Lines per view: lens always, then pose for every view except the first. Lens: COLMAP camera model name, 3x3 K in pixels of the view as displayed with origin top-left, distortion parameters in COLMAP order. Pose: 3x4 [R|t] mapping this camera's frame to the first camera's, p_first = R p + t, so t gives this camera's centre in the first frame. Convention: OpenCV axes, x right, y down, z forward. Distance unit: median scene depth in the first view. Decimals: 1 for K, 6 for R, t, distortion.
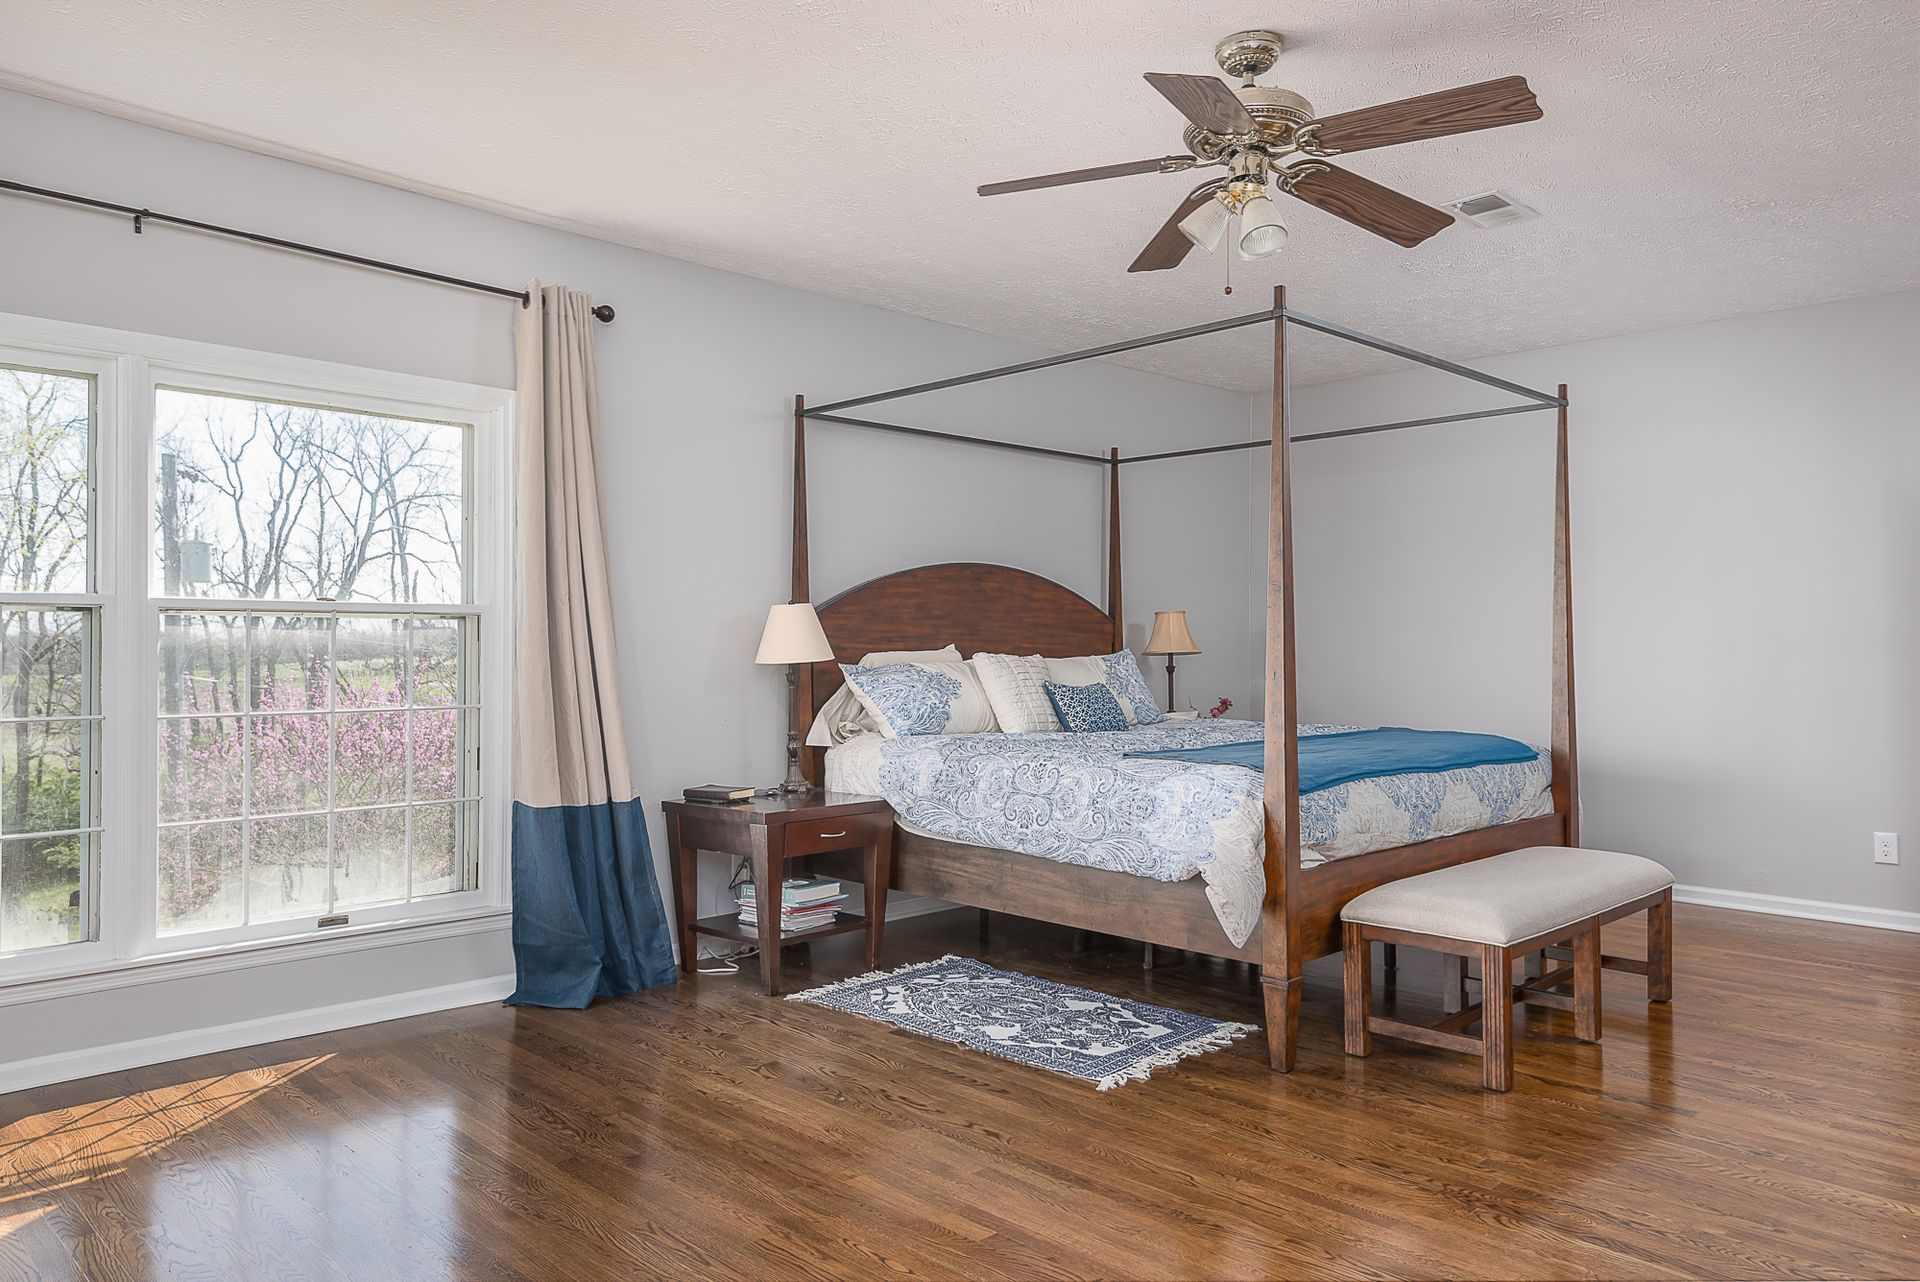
lens RADIAL K [[1264.5, 0, 960.0], [0, 1264.5, 641.0], [0, 0, 1]] dist [0.059288, -0.041546]
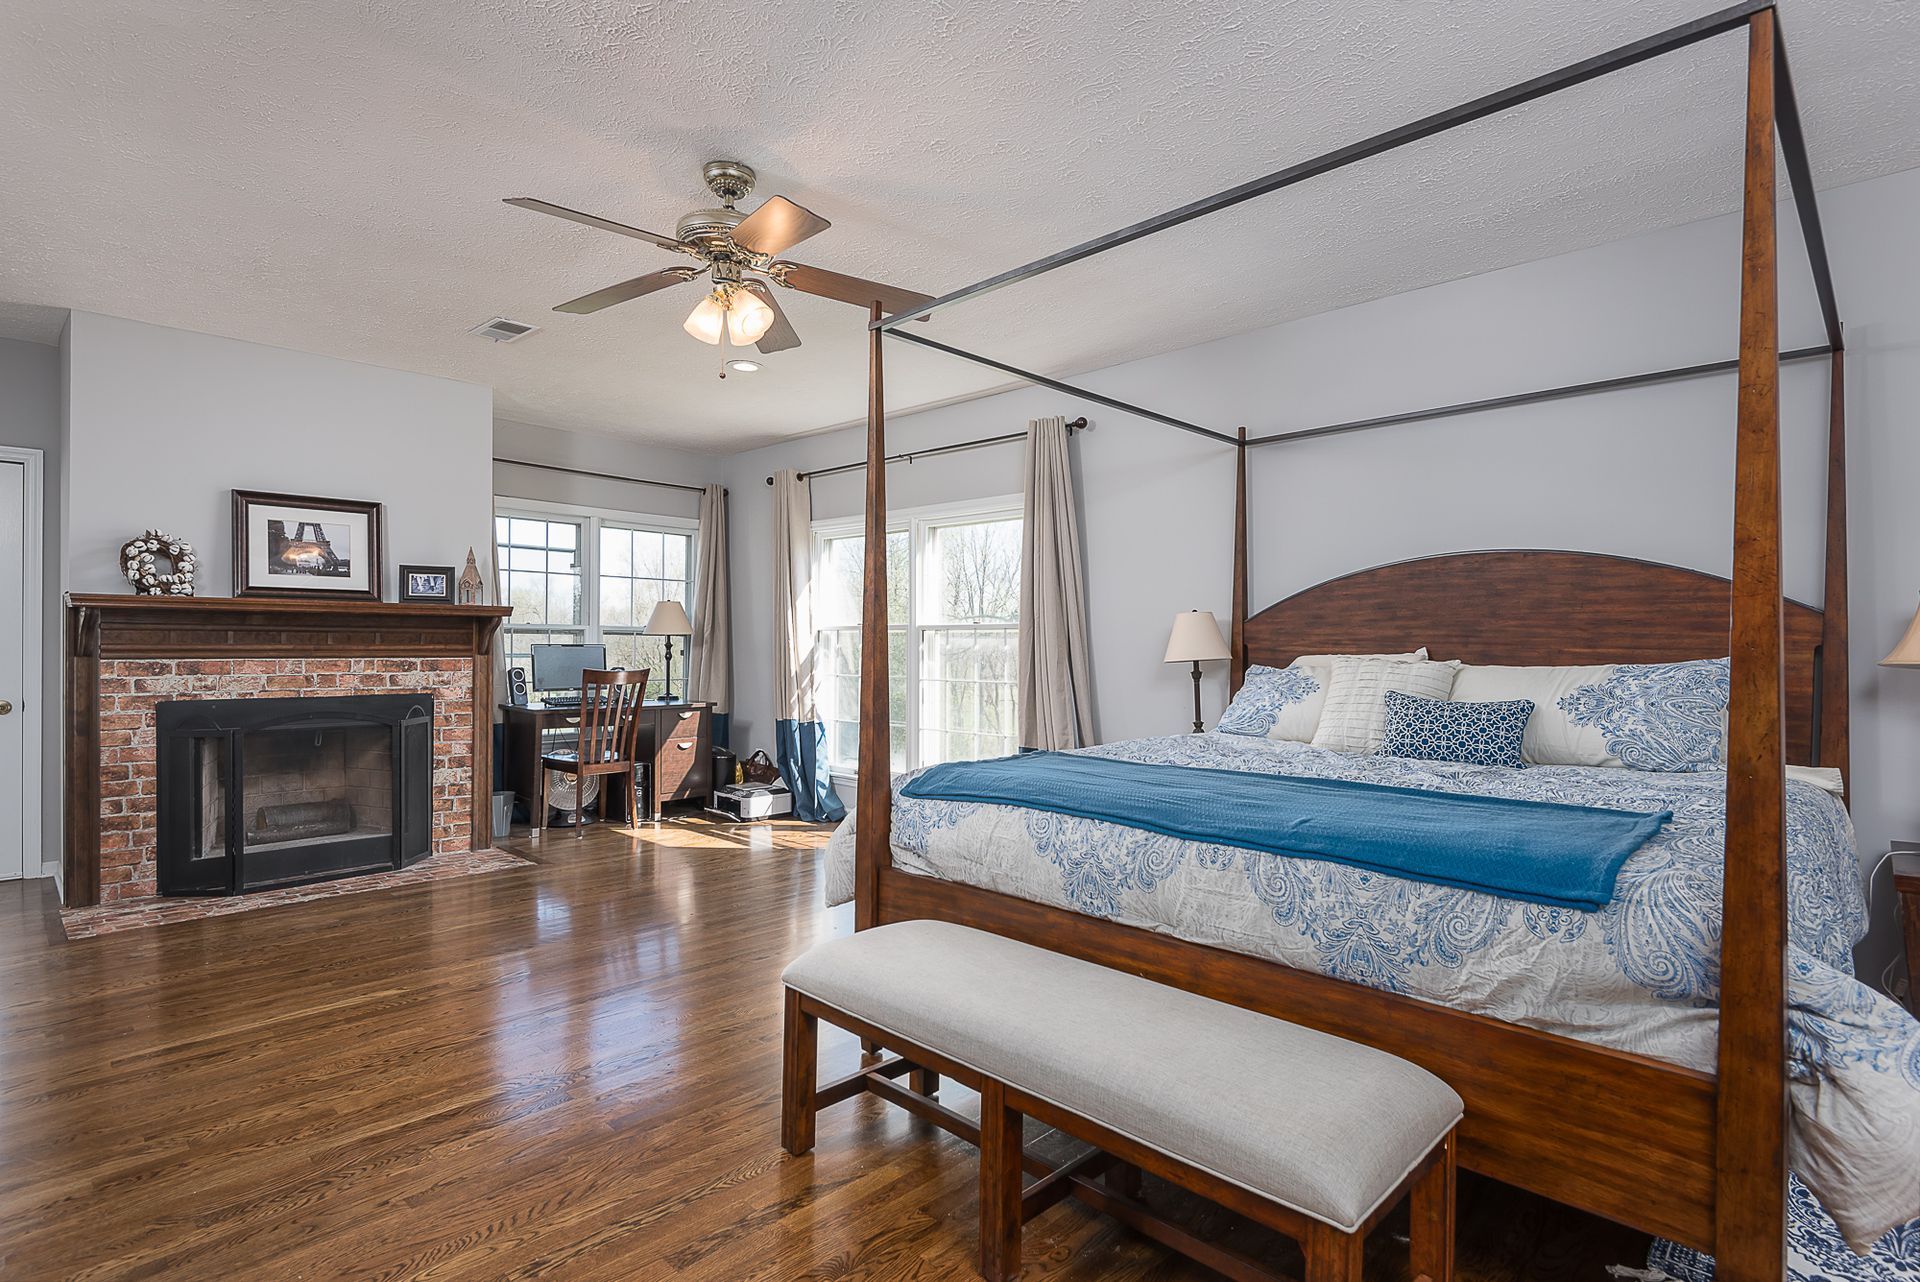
lens RADIAL K [[975.6, 0, 960.0], [0, 975.6, 641.0], [0, 0, 1]] dist [-0.000588, -0.000150]
pose [[0.018102, -0.003728, -0.999829, 0.702402], [0.001685, 0.999992, -0.003698, 0.000027], [0.999835, -0.001618, 0.018108, 0.690566]]
